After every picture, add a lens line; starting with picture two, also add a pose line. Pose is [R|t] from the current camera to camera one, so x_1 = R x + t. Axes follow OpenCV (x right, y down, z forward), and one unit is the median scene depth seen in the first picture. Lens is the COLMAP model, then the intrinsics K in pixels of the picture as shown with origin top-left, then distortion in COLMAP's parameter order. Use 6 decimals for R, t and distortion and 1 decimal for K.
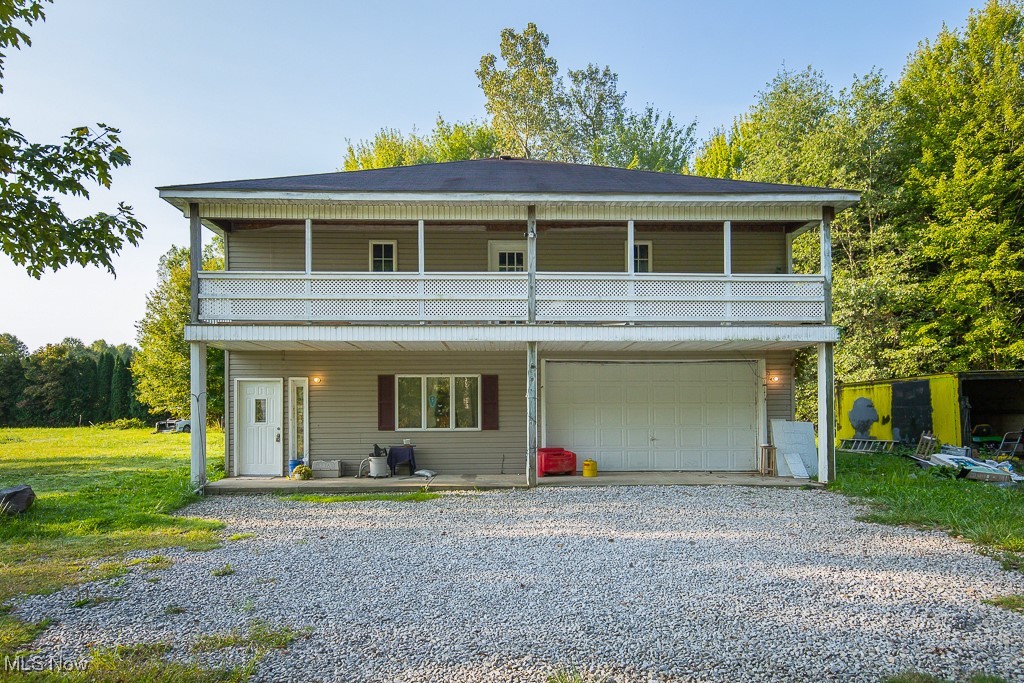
lens RADIAL K [[676.7, 0, 511.1], [0, 676.7, 407.8], [0, 0, 1]] dist [0.038493, 0.002028]
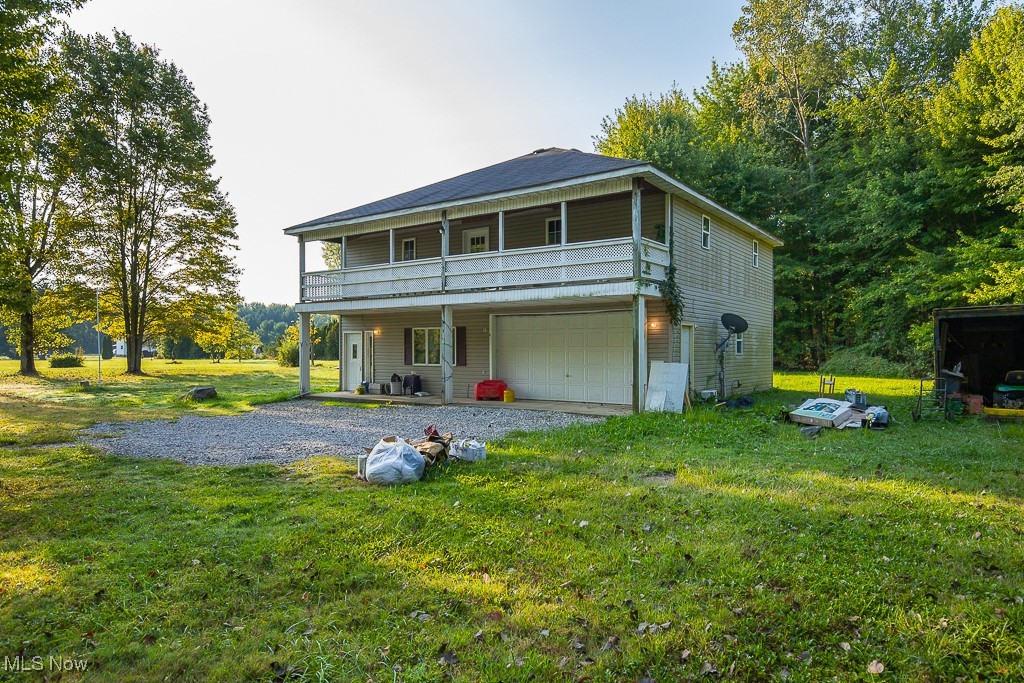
lens RADIAL K [[637.9, 0, 515.1], [0, 637.9, 352.2], [0, 0, 1]] dist [0.033685, 0.002846]
pose [[0.794728, 0.002823, -0.606959, 0.877907], [0.000187, 0.999988, 0.004896, -0.002378], [0.606966, -0.004004, 0.794718, 0.004760]]
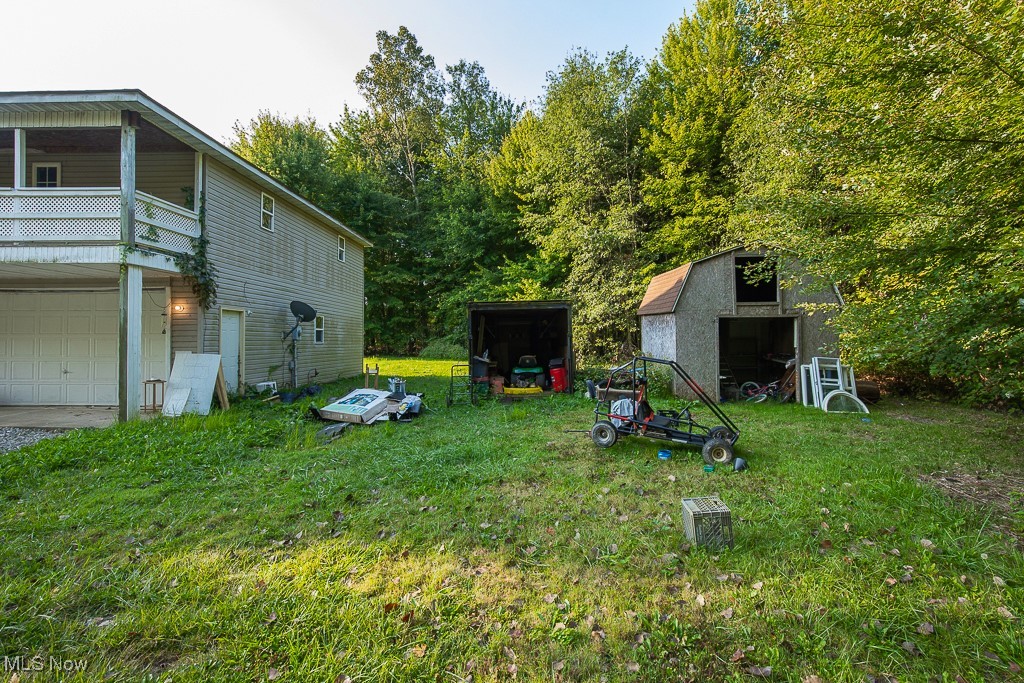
lens RADIAL K [[506.7, 0, 512.0], [0, 506.7, 341.5], [0, 0, 1]] dist [-0.000027, 0.008466]
pose [[0.998626, 0.000847, -0.052403, 0.907818], [-0.000642, 0.999992, 0.003934, 0.000646], [0.052406, -0.003895, 0.998618, 0.333393]]
